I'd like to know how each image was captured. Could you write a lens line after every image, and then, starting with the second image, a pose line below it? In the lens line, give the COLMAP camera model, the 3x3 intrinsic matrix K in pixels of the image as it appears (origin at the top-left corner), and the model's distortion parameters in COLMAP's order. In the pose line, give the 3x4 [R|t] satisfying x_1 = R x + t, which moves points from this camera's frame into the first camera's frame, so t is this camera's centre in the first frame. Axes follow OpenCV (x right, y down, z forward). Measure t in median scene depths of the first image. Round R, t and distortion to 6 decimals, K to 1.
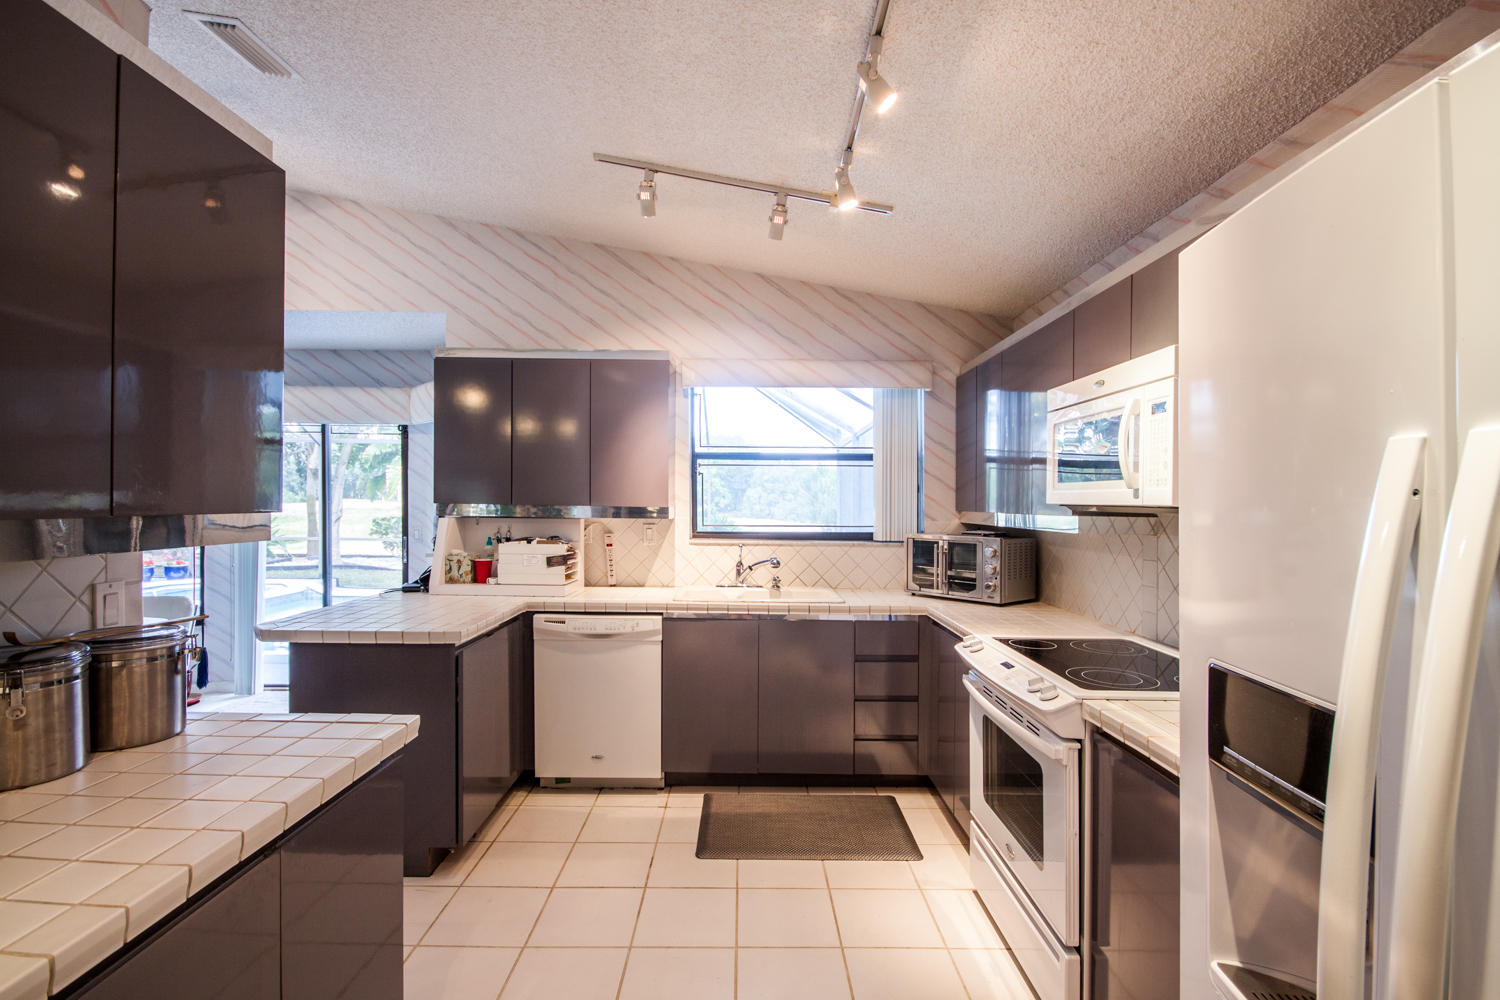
lens RADIAL K [[701.9, 0, 749.8], [0, 701.9, 507.8], [0, 0, 1]] dist [0.000301, -0.000001]
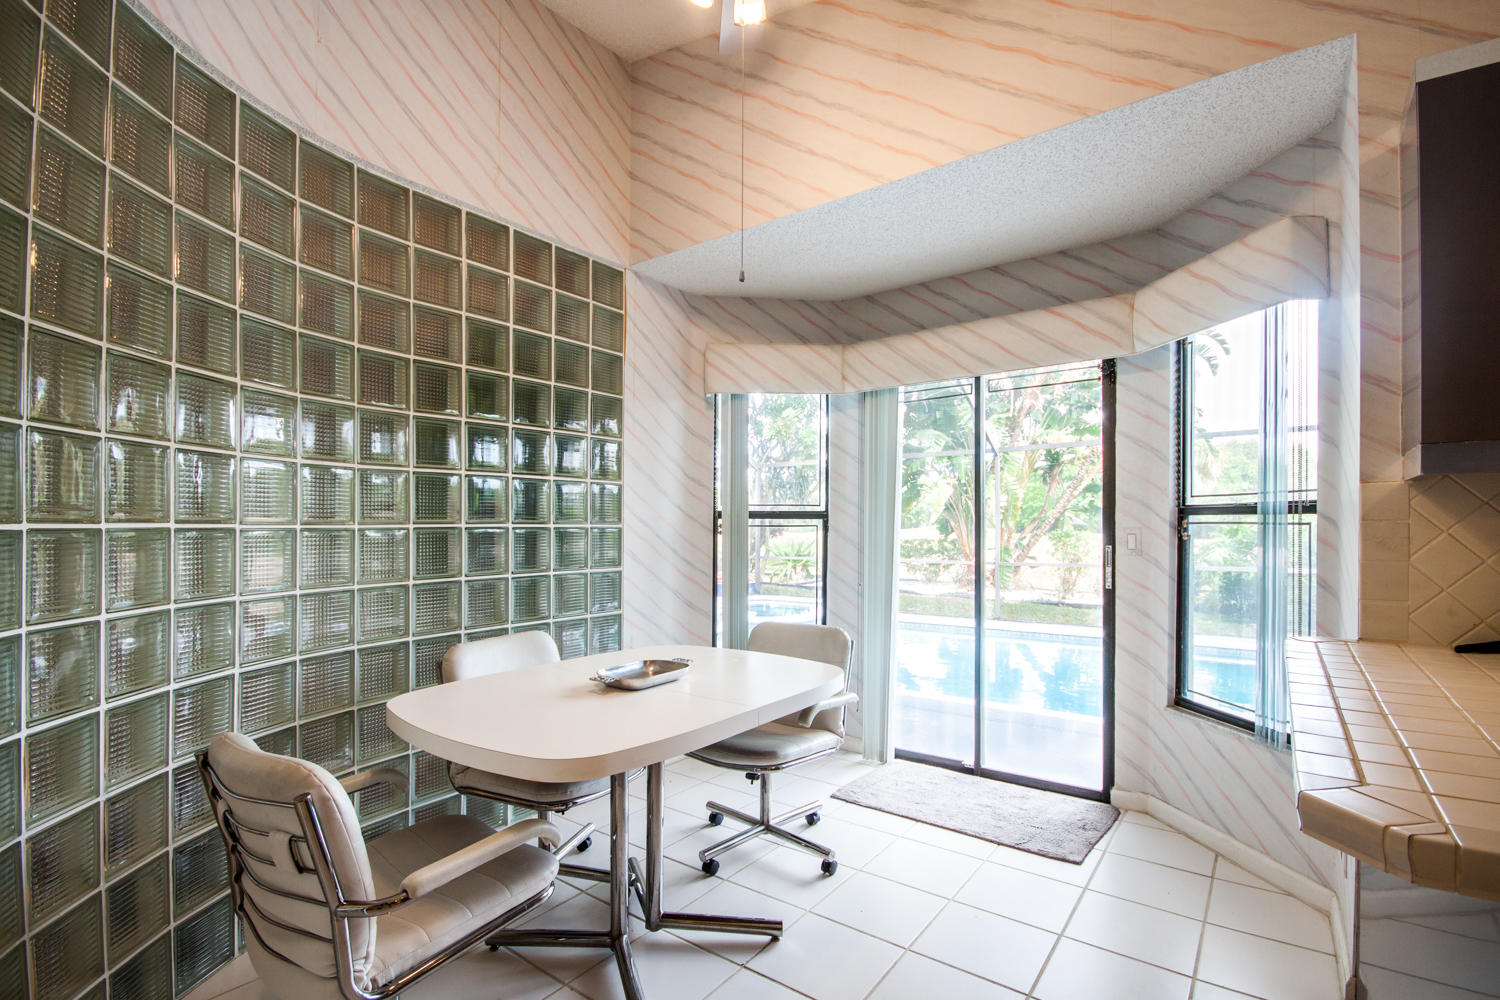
lens RADIAL K [[701.9, 0, 749.8], [0, 701.9, 507.8], [0, 0, 1]] dist [0.000301, -0.000001]
pose [[0.796099, -0.032113, -0.604314, -0.487545], [0.008575, 0.999089, -0.041795, 0.040198], [0.605106, 0.028091, 0.795649, 0.423527]]
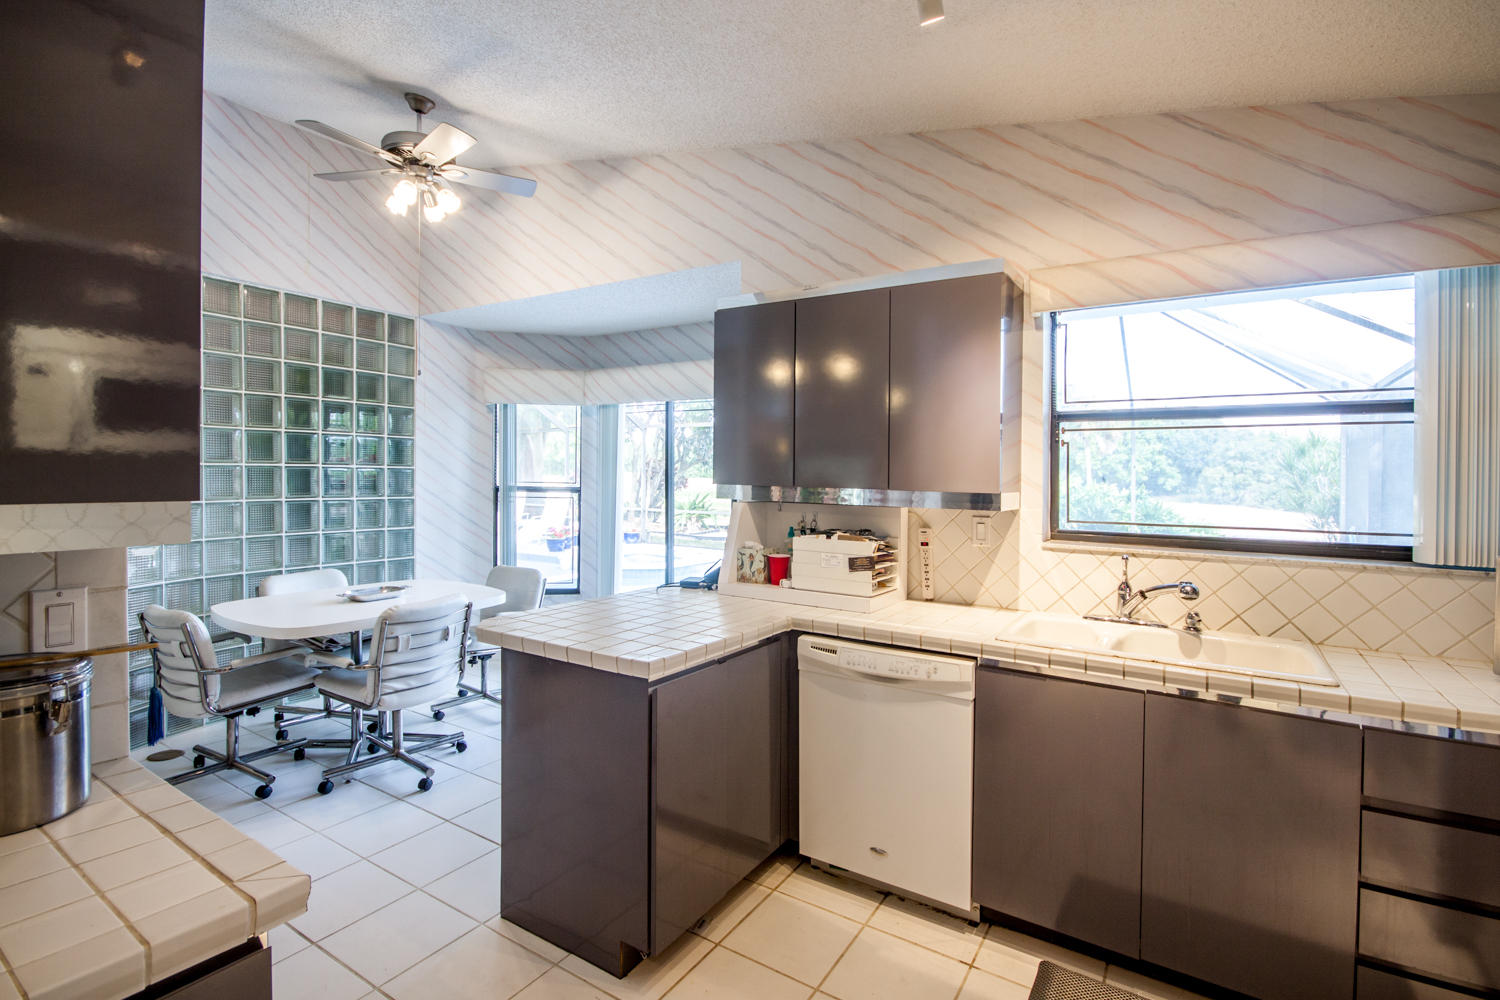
lens RADIAL K [[710.4, 0, 751.0], [0, 710.4, 485.4], [0, 0, 1]] dist [-0.001291, -0.000560]
pose [[0.840219, 0.011111, -0.542133, 0.046932], [-0.012701, 0.999919, 0.000809, -0.005745], [0.542098, 0.006206, 0.840293, 0.285579]]
